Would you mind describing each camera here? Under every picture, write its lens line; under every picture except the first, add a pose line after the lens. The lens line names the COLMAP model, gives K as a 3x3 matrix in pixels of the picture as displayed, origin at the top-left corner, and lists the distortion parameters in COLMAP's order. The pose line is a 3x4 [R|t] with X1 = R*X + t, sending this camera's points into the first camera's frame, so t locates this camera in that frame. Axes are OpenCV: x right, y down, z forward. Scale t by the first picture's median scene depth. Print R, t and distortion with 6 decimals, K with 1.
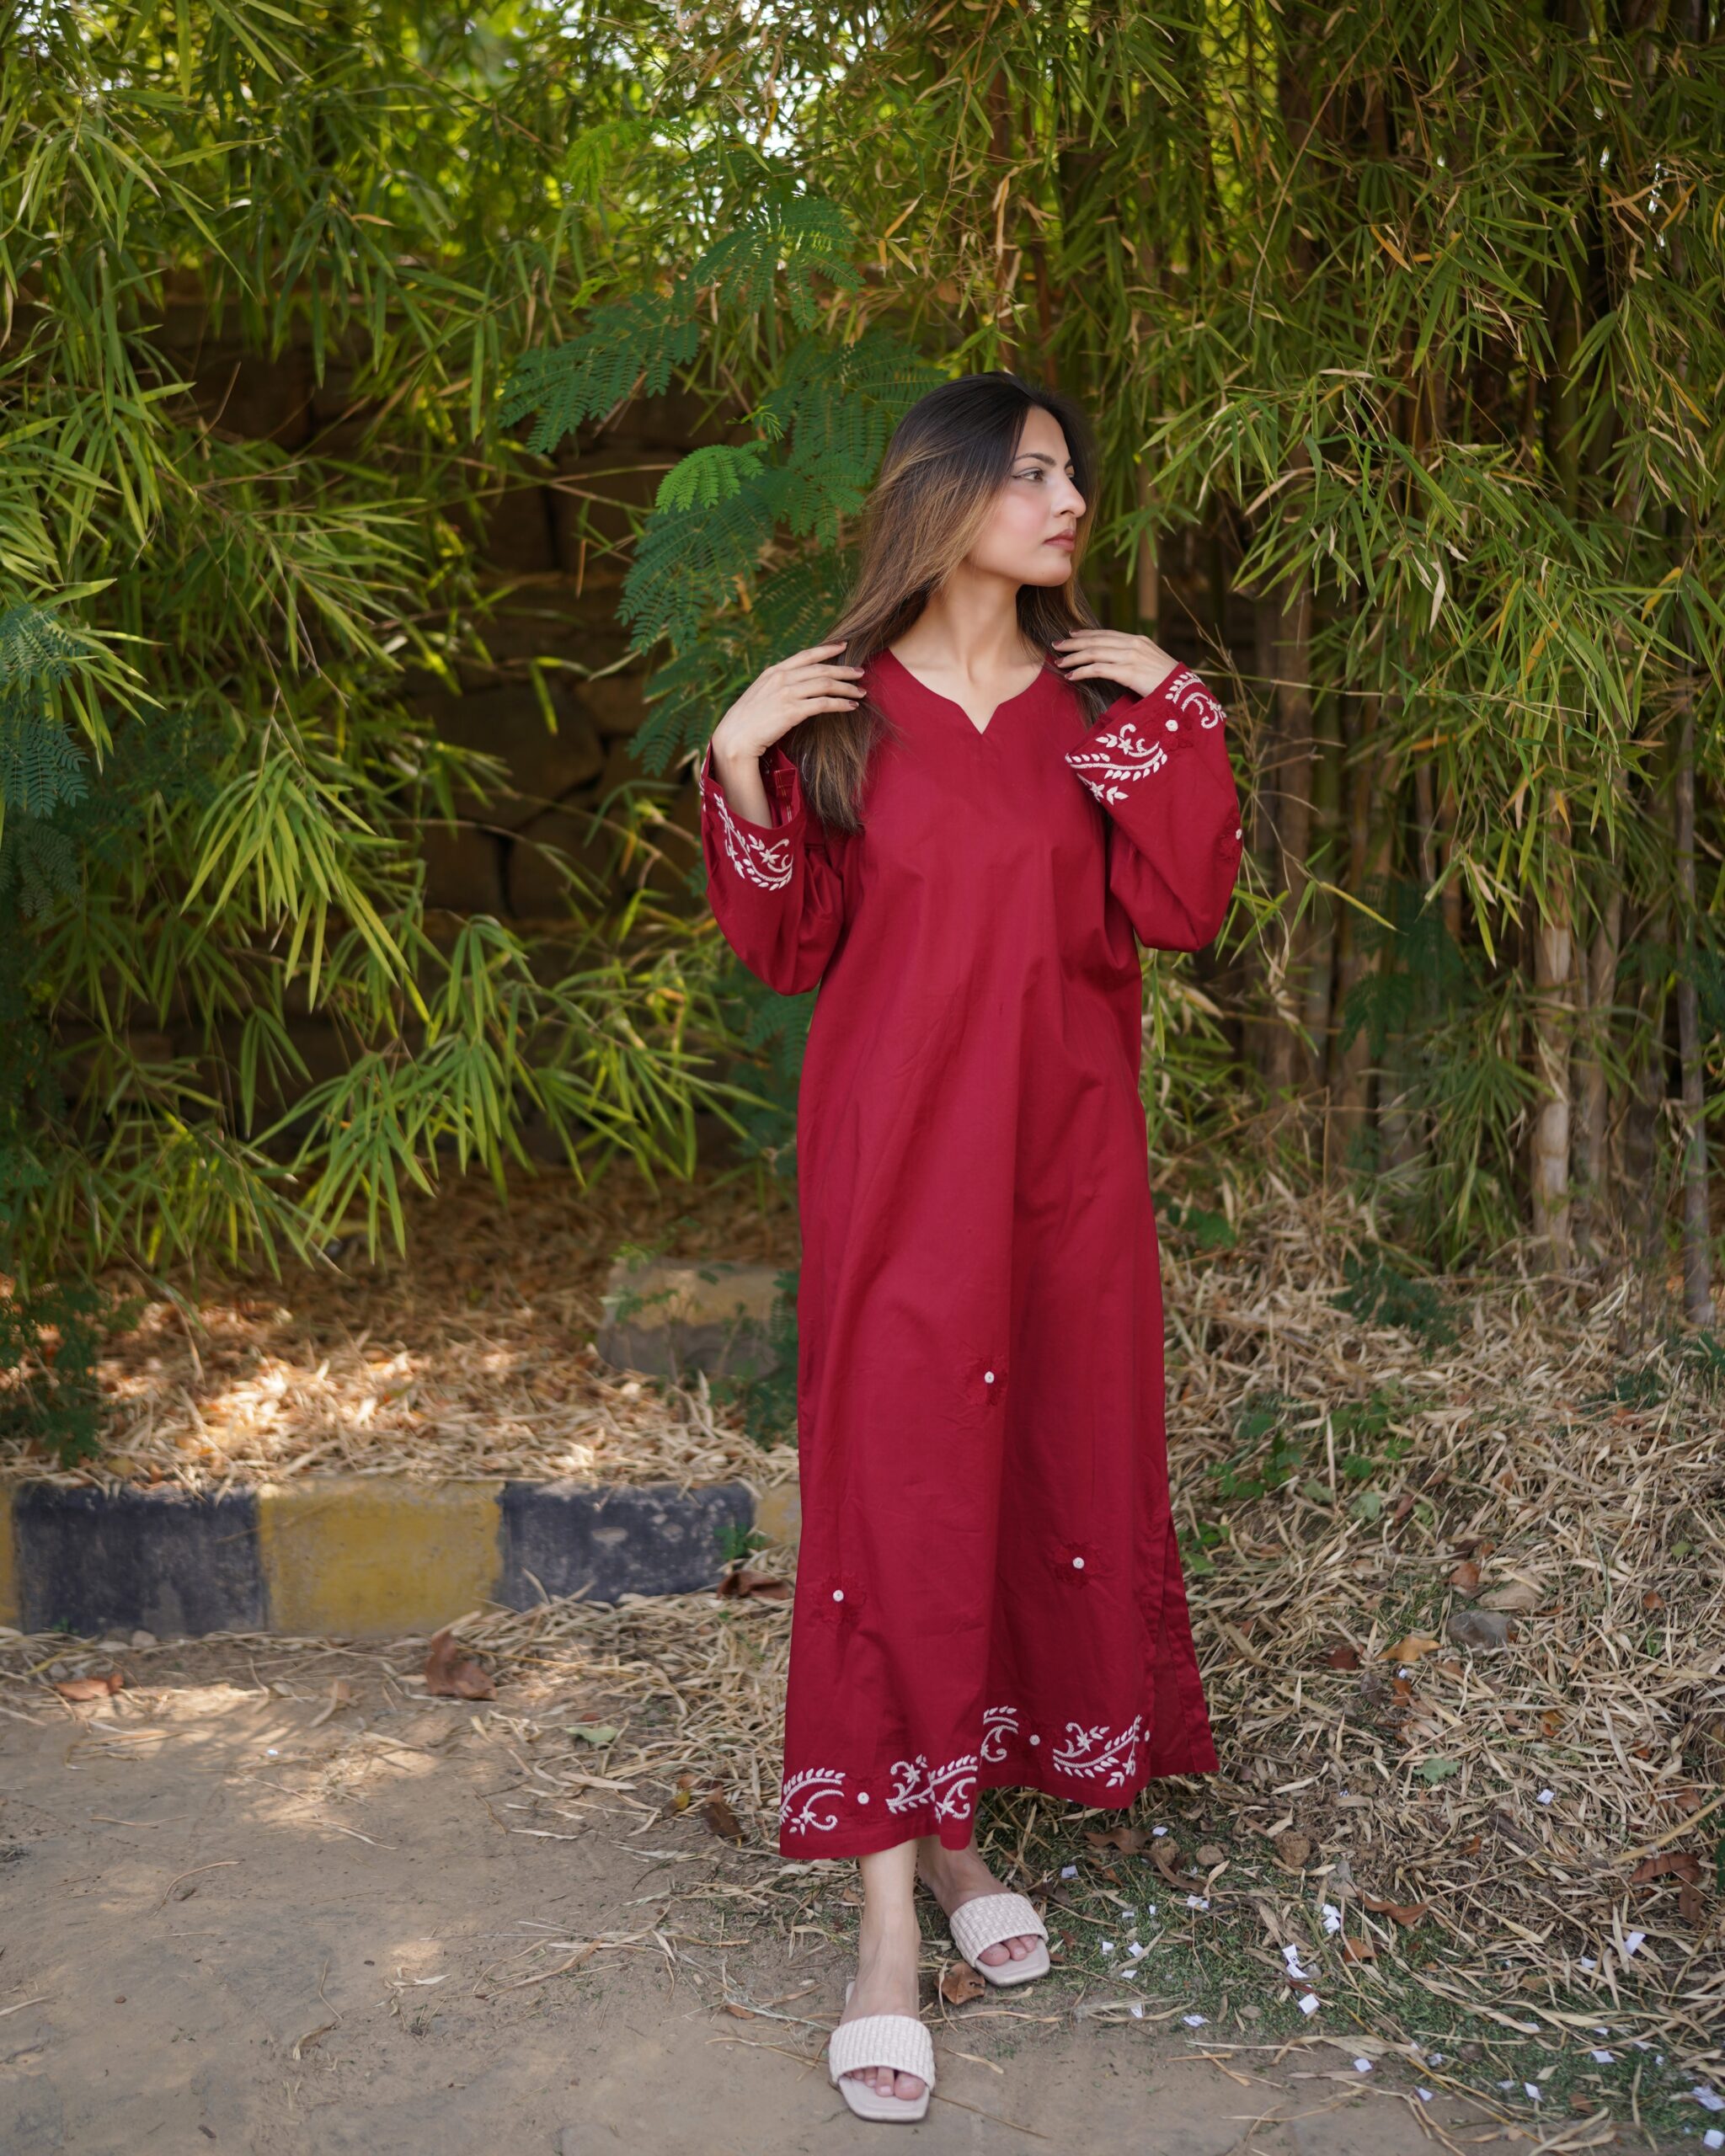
lens RADIAL K [[2411.6, 0, 845.5], [0, 2411.6, 1003.0], [0, 0, 1]] dist [-0.055185, 0.000000]
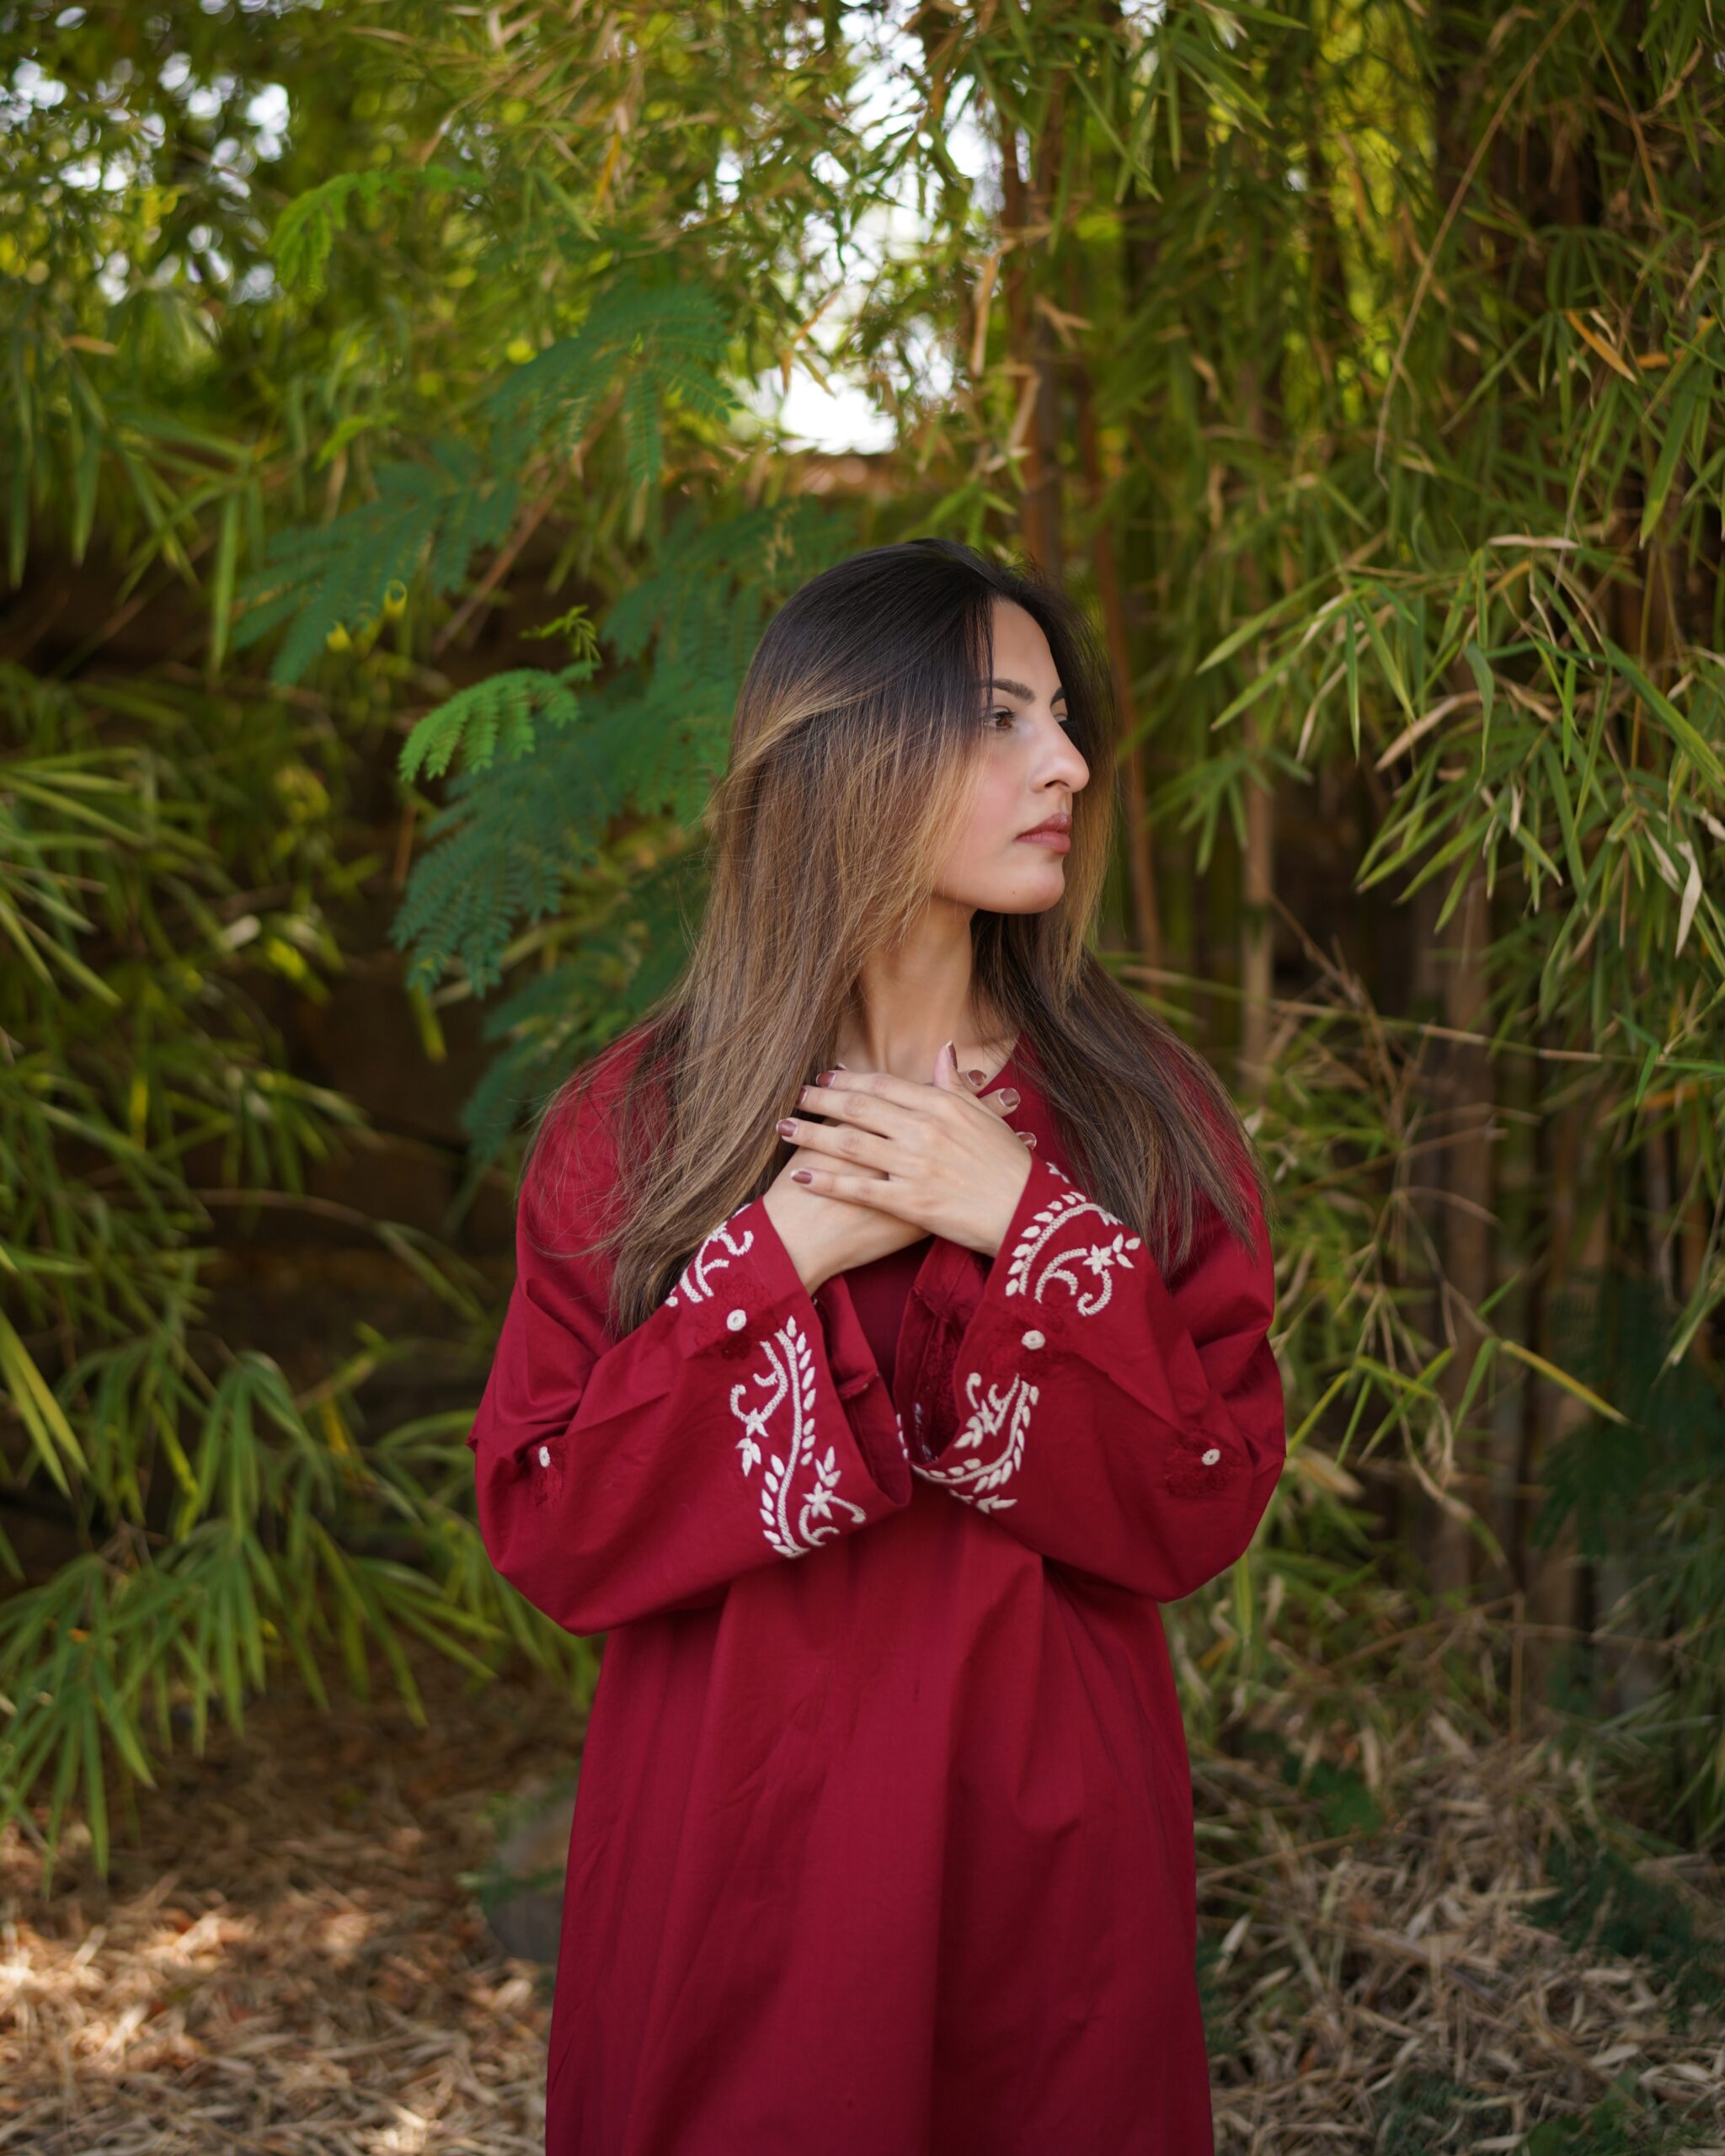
lens RADIAL K [[2411.6, 0, 822.8], [0, 2411.6, 963.1], [0, 0, 1]] dist [-0.055185, 0.000000]
pose [[0.997117, -0.001166, -0.075867, 0.066226], [-0.006736, 0.994573, -0.103824, -0.081874], [0.075576, 0.104036, 0.991698, 0.349764]]
